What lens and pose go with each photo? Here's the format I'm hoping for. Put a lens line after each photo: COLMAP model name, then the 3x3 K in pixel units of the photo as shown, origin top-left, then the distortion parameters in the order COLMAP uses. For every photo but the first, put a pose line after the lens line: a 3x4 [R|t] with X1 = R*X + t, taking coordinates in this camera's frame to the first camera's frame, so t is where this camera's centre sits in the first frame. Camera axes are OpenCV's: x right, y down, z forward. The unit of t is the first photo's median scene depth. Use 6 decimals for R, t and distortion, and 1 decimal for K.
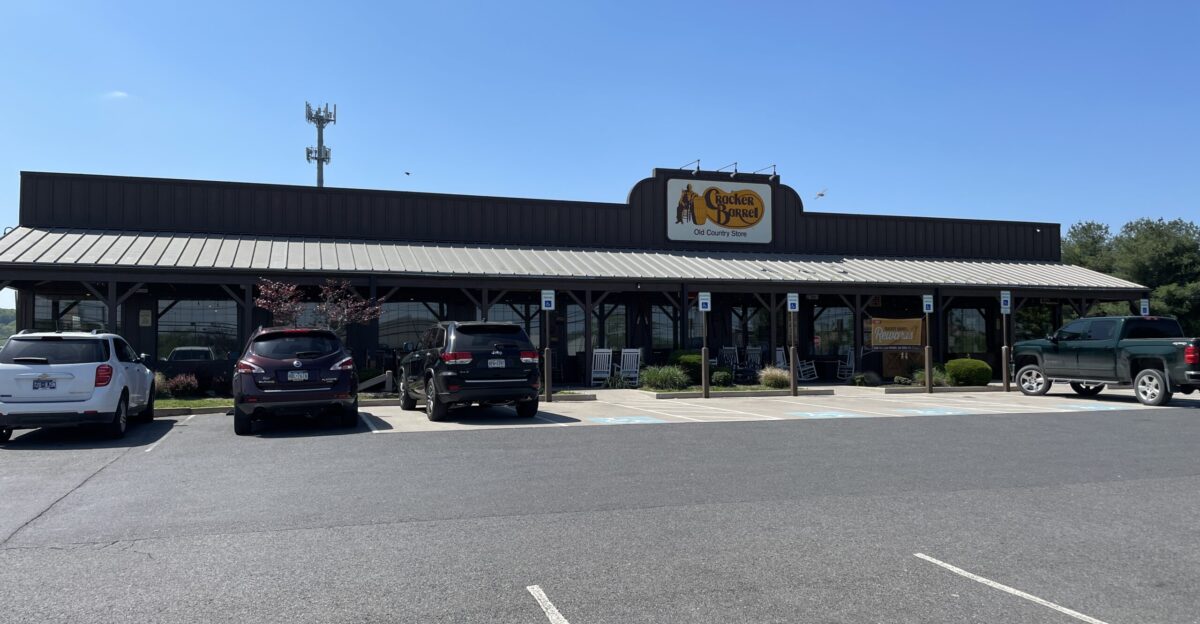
lens RADIAL K [[870.2, 0, 596.7], [0, 870.2, 312.4], [0, 0, 1]] dist [0.052302, 0.001613]
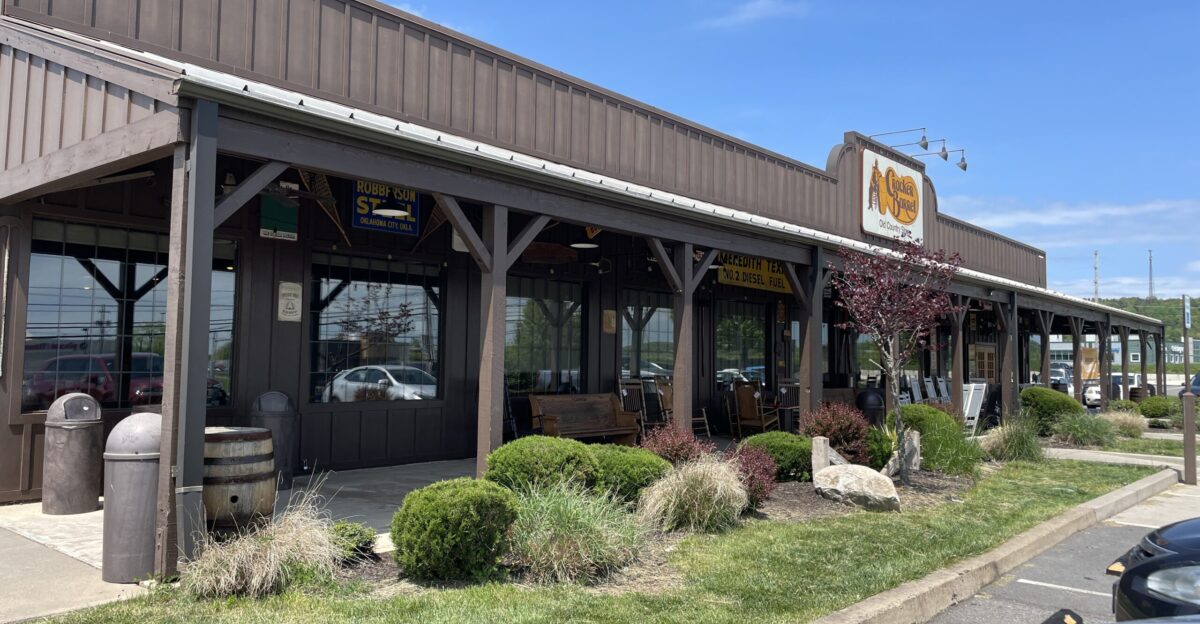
lens RADIAL K [[870.2, 0, 600.0], [0, 870.2, 304.9], [0, 0, 1]] dist [0.052302, 0.001613]
pose [[0.858224, 0.052385, 0.510595, -0.474957], [-0.044979, 0.998627, -0.026852, 0.009750], [-0.511301, 0.000079, 0.859402, 0.467463]]
